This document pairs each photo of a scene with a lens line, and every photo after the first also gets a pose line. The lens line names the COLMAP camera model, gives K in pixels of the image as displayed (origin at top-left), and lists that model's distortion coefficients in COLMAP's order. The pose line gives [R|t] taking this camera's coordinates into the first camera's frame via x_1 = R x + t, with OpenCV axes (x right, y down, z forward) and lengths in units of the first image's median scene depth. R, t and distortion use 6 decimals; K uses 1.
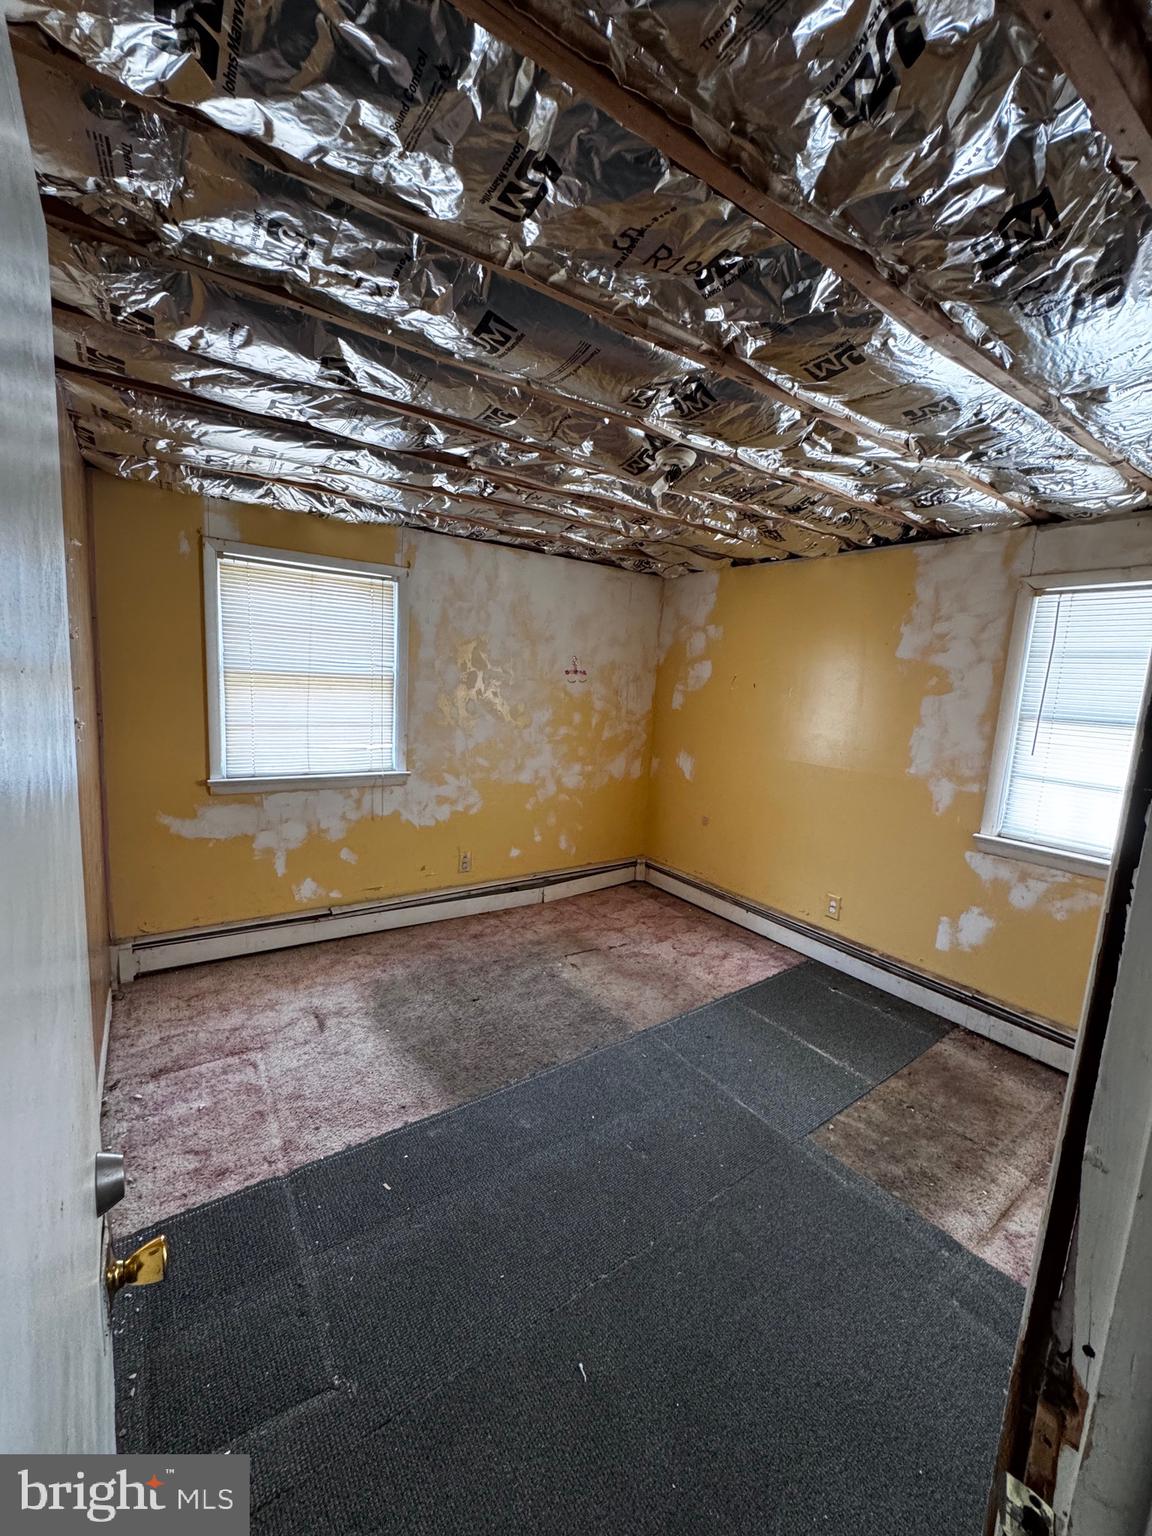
lens RADIAL K [[612.4, 0, 571.6], [0, 612.4, 766.6], [0, 0, 1]] dist [-0.000549, -0.000073]
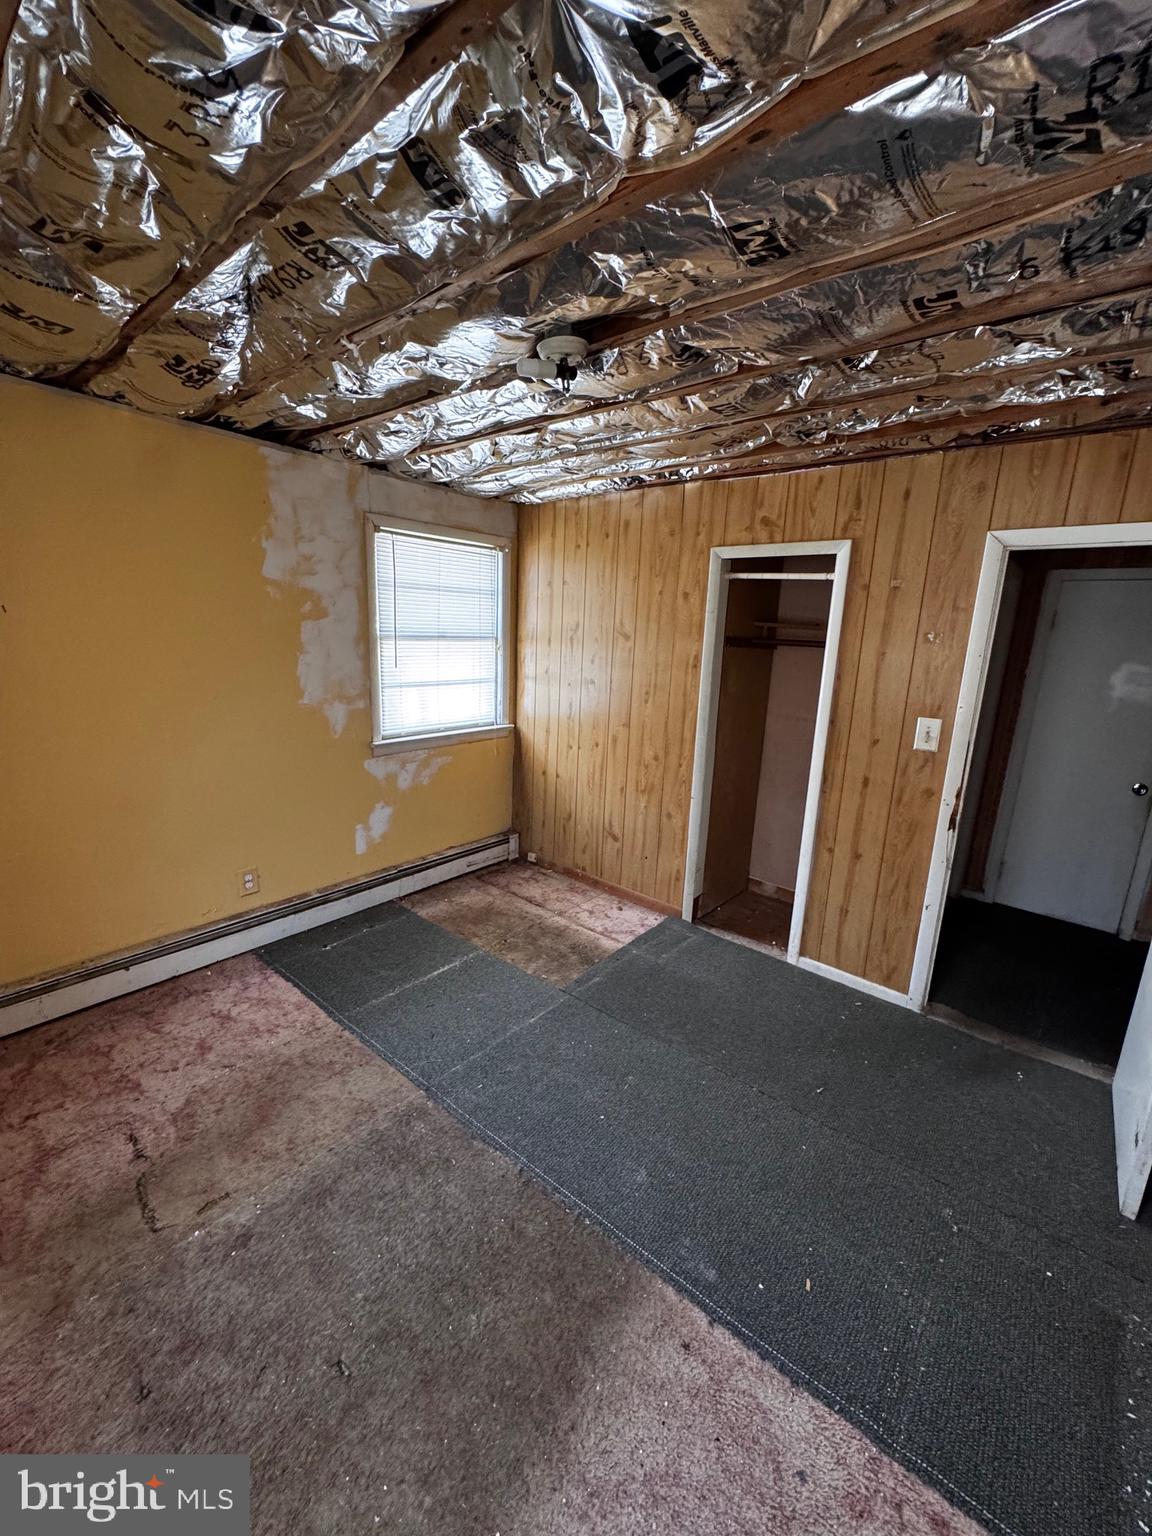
lens RADIAL K [[612.4, 0, 583.0], [0, 612.4, 765.4], [0, 0, 1]] dist [-0.000549, -0.000073]
pose [[-0.265740, -0.277049, 0.923377, -0.488481], [0.083739, 0.947562, 0.308405, -0.162387], [-0.960401, 0.159278, -0.228605, 0.846258]]
